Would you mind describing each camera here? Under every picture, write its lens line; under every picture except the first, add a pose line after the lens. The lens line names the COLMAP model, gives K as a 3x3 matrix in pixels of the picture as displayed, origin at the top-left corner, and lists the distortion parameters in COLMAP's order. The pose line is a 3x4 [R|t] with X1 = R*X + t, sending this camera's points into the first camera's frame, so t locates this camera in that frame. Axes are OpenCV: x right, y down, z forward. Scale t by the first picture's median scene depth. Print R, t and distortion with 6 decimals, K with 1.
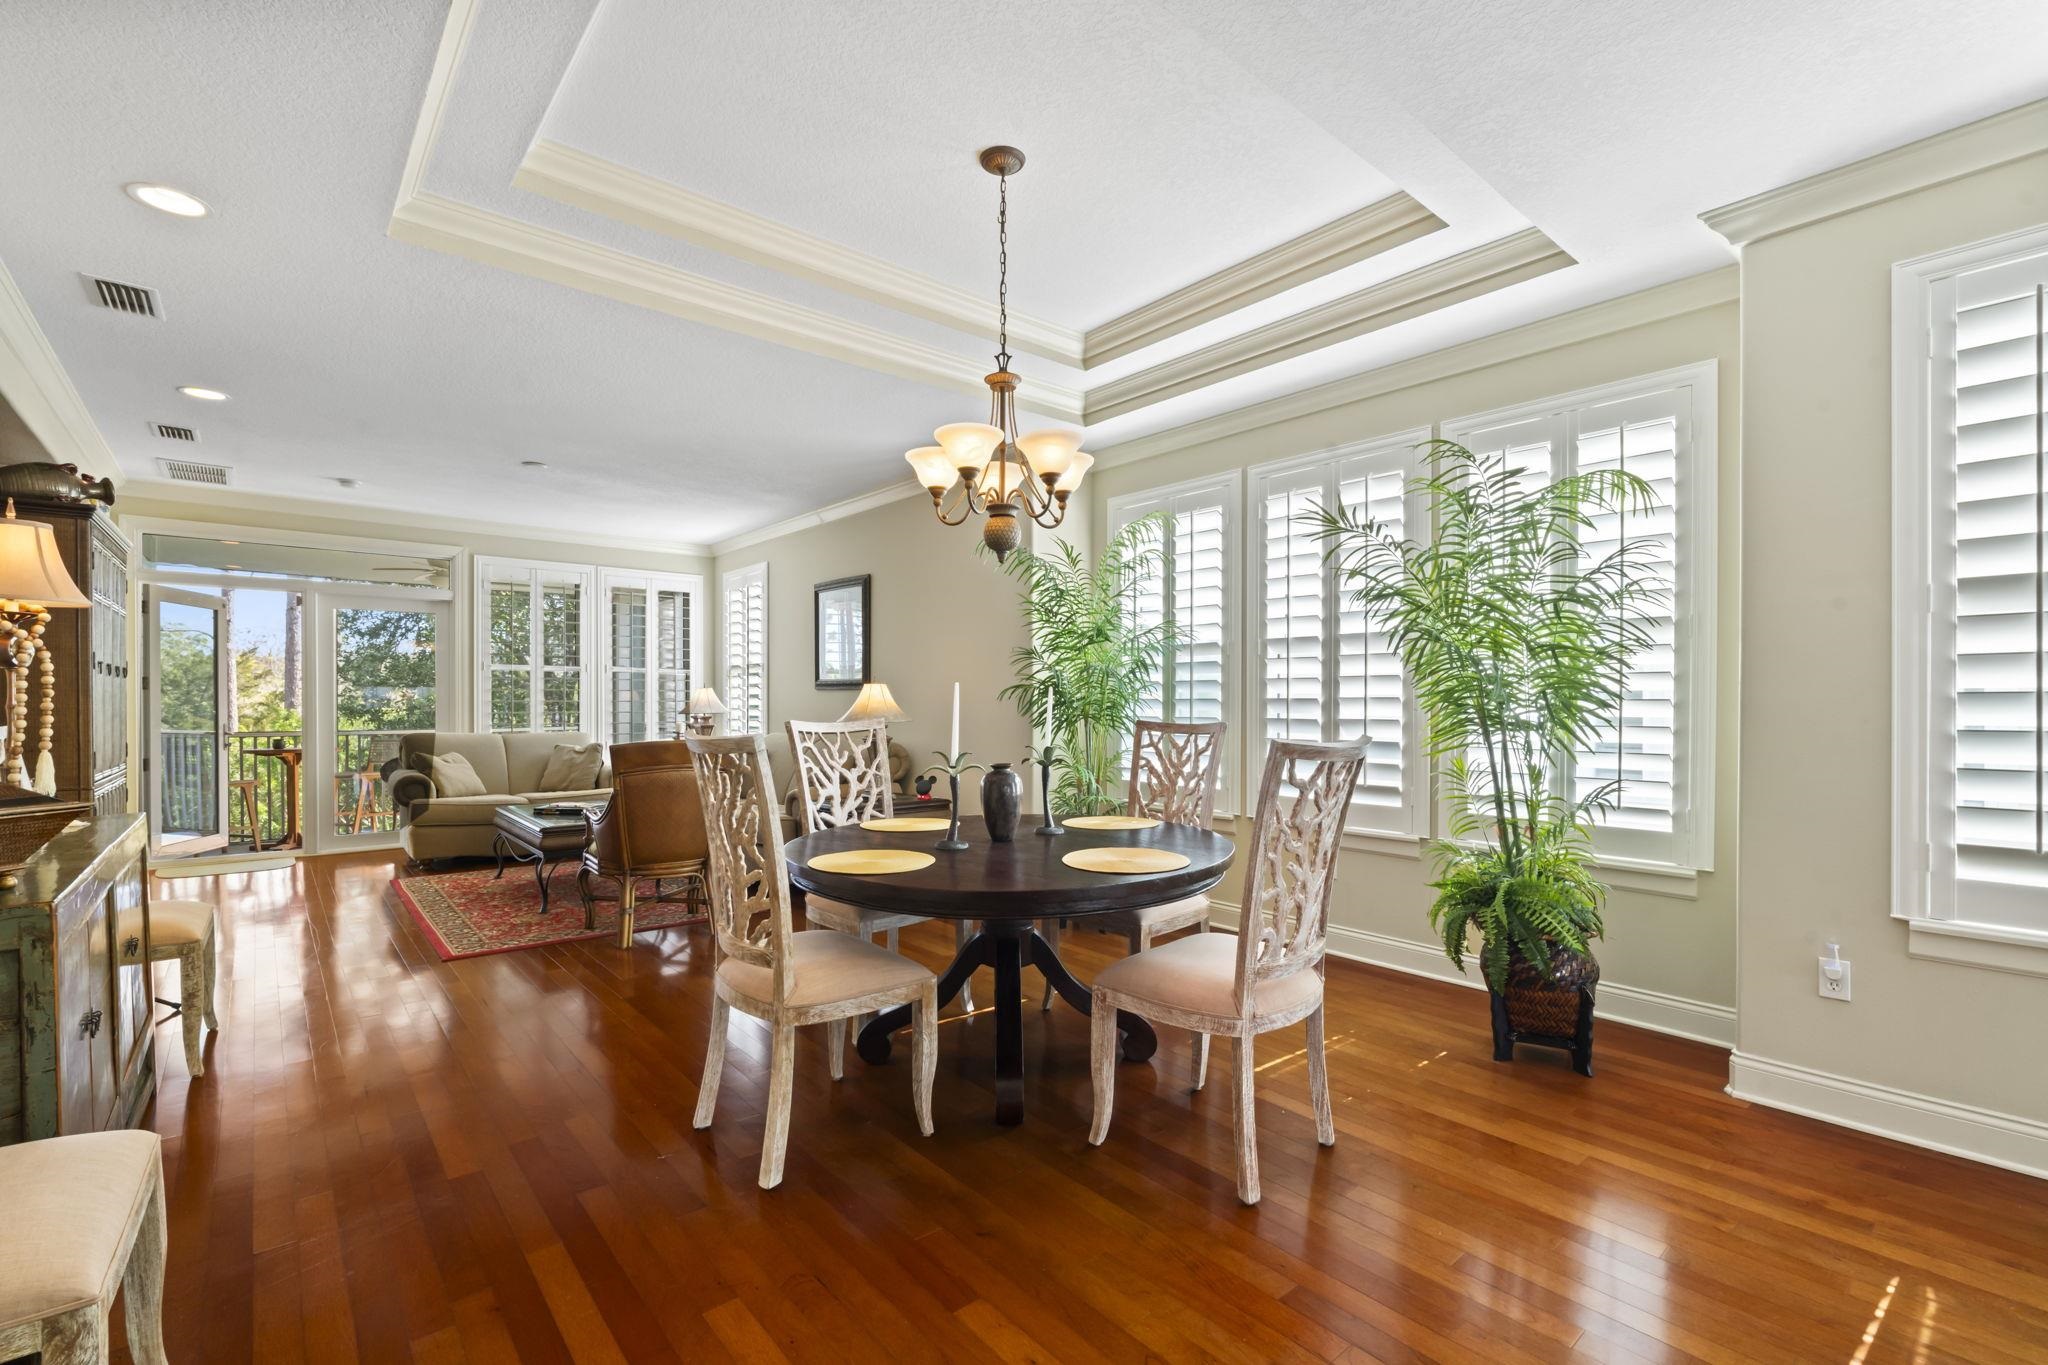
lens RADIAL K [[893.9, 0, 1023.7], [0, 893.9, 698.7], [0, 0, 1]] dist [-0.004950, -0.000265]
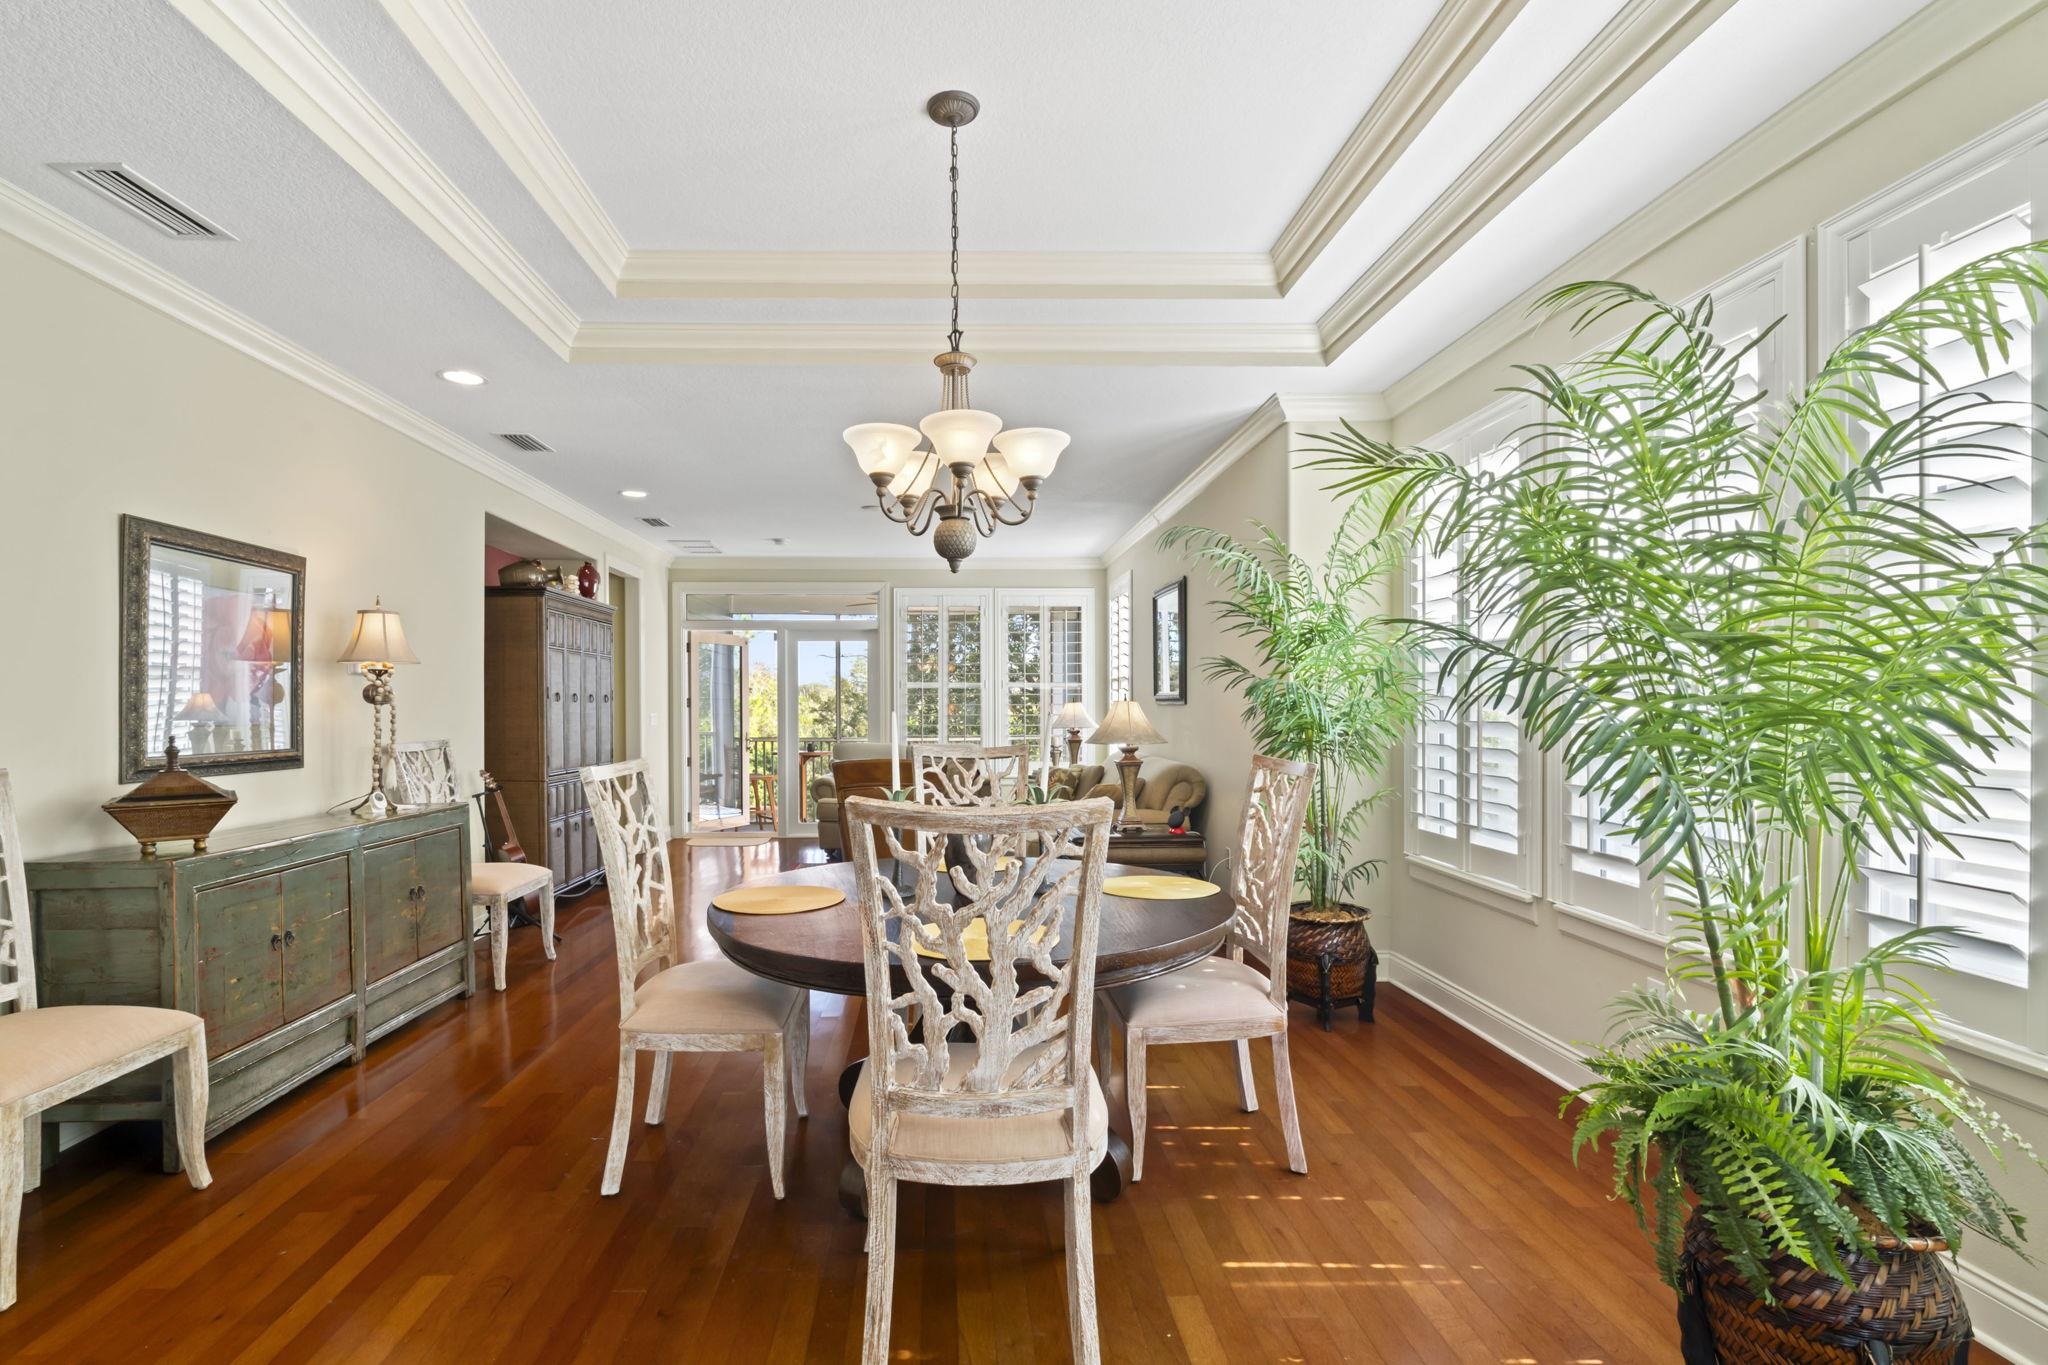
lens RADIAL K [[939.0, 0, 962.4], [0, 939.0, 707.8], [0, 0, 1]] dist [-0.001422, -0.000484]
pose [[0.776486, -0.002475, -0.630129, 0.290472], [0.004696, 0.999987, 0.001860, -0.012132], [0.630117, -0.004403, 0.776488, 0.155767]]
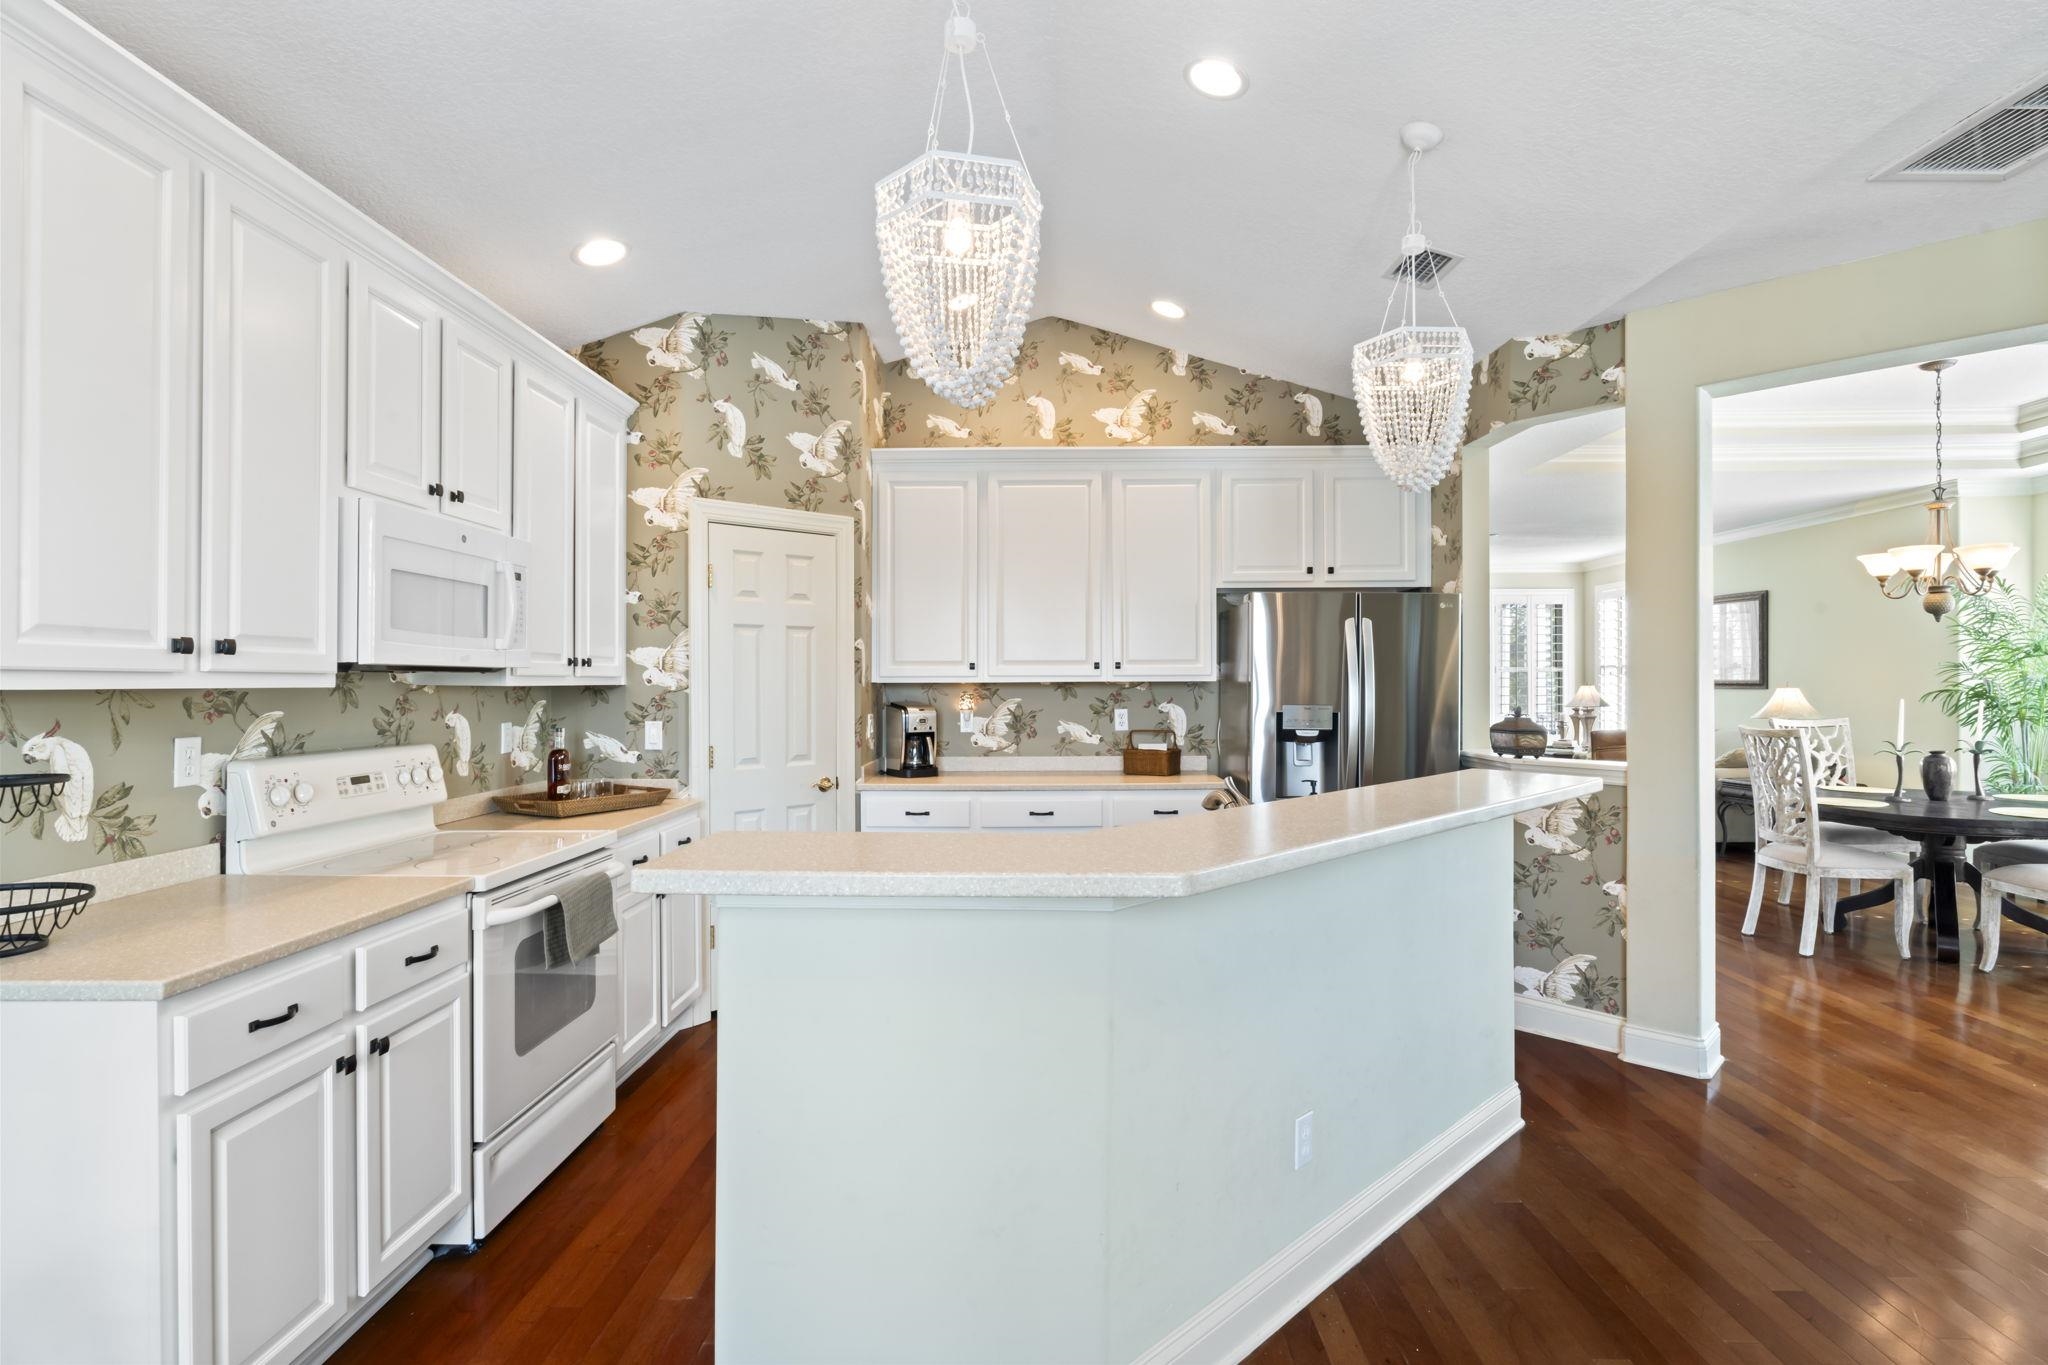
lens RADIAL K [[1018.4, 0, 1035.2], [0, 1018.4, 684.1], [0, 0, 1]] dist [-0.008052, 0.001833]
pose [[0.750898, -0.003893, -0.660407, -0.021487], [0.004562, 0.999989, -0.000708, -0.025923], [0.660403, -0.002481, 0.750907, -0.720899]]
